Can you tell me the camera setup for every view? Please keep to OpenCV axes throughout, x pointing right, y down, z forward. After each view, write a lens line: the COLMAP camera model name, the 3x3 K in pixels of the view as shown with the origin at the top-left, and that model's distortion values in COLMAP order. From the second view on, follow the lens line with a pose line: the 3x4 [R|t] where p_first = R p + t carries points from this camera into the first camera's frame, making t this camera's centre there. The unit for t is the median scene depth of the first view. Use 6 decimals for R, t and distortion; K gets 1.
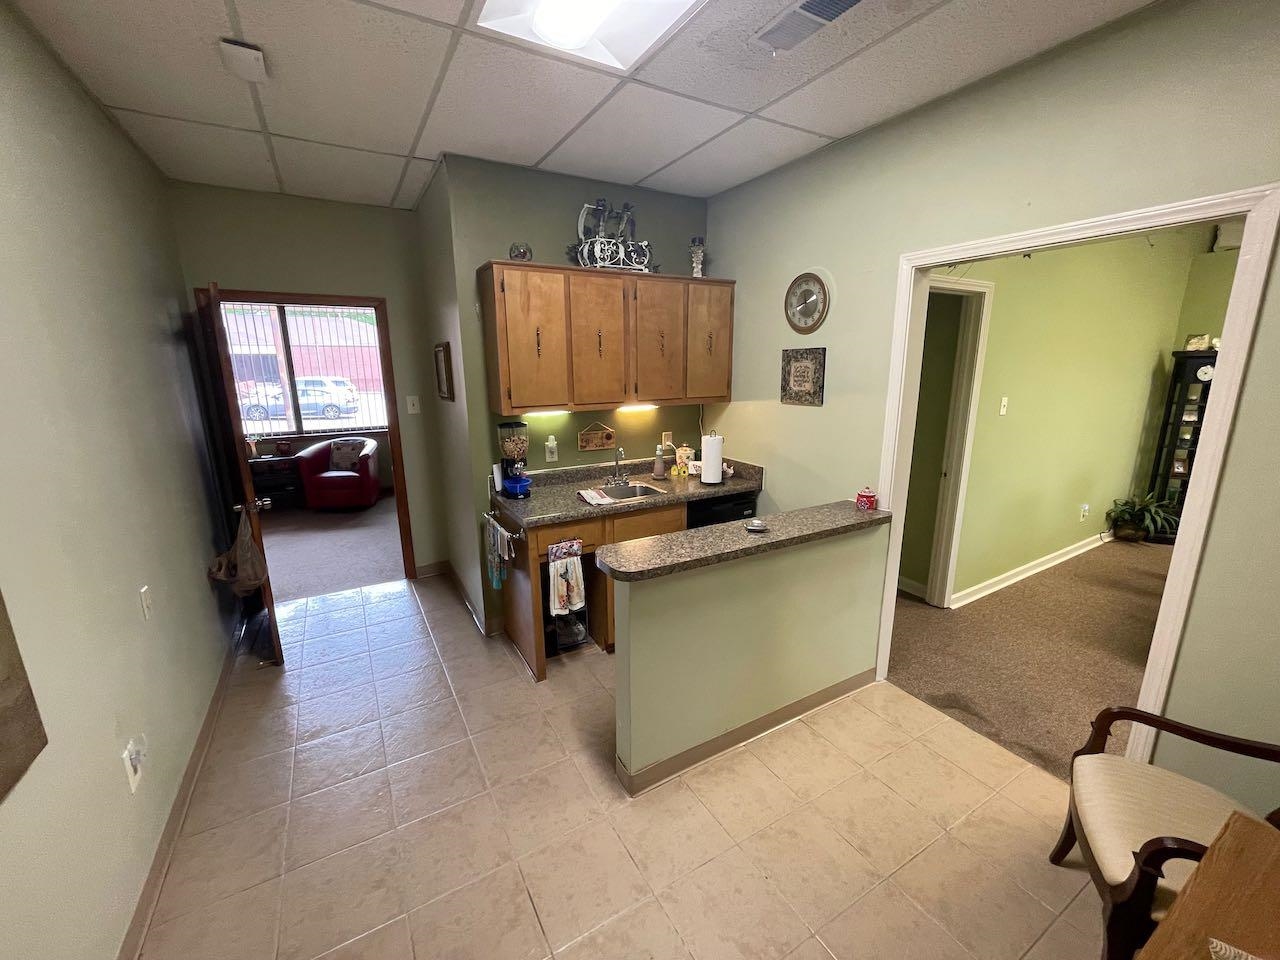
lens RADIAL K [[519.5, 0, 642.4], [0, 519.5, 480.5], [0, 0, 1]] dist [-0.000895, -0.000049]
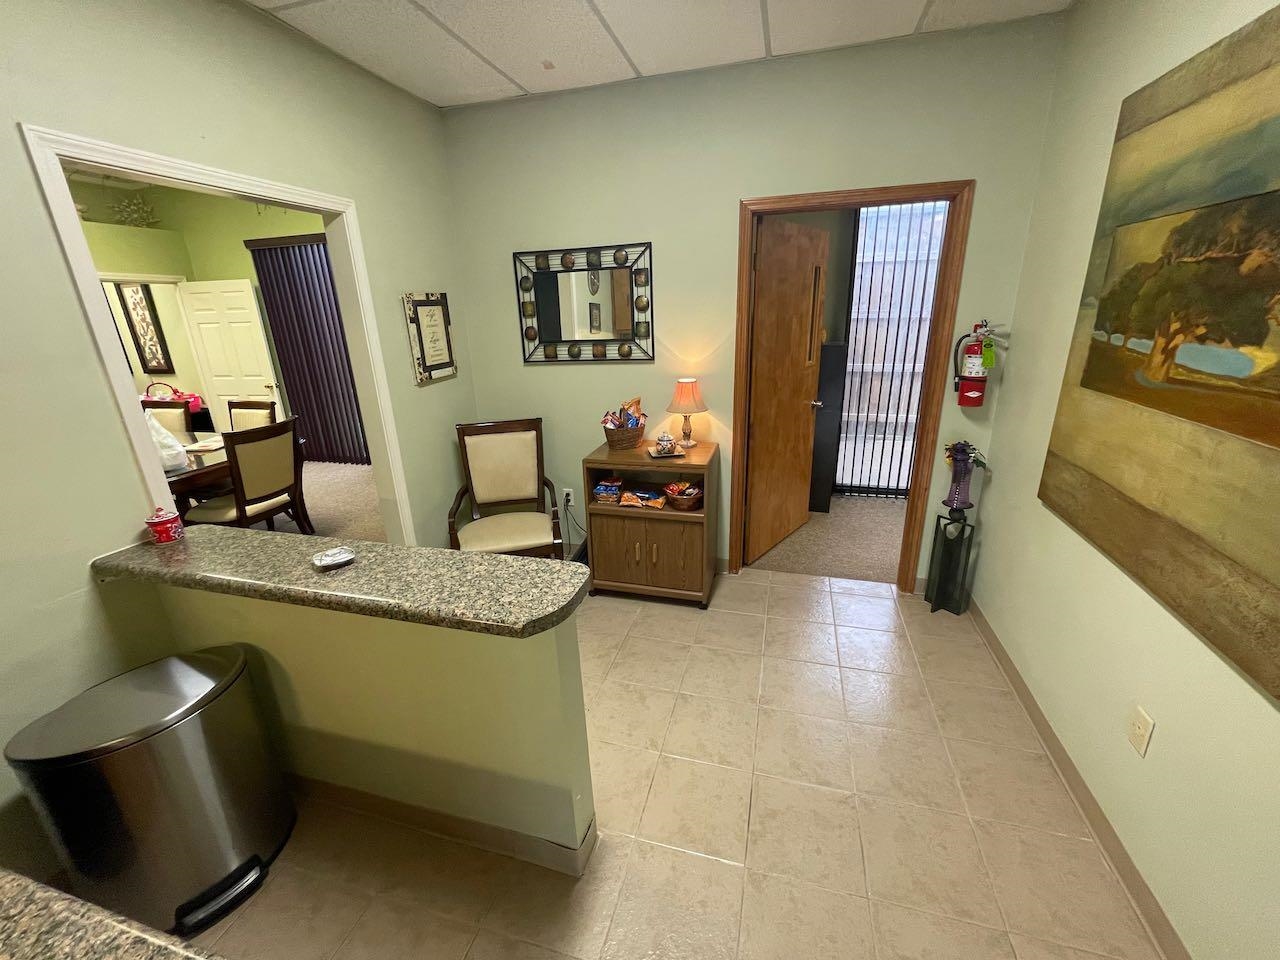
lens RADIAL K [[519.5, 0, 639.6], [0, 519.5, 481.1], [0, 0, 1]] dist [-0.000895, -0.000049]
pose [[-0.693612, -0.198142, 0.692562, -0.562942], [0.194791, 0.874016, 0.445143, -0.249200], [-0.693512, 0.443661, -0.567632, 1.254780]]
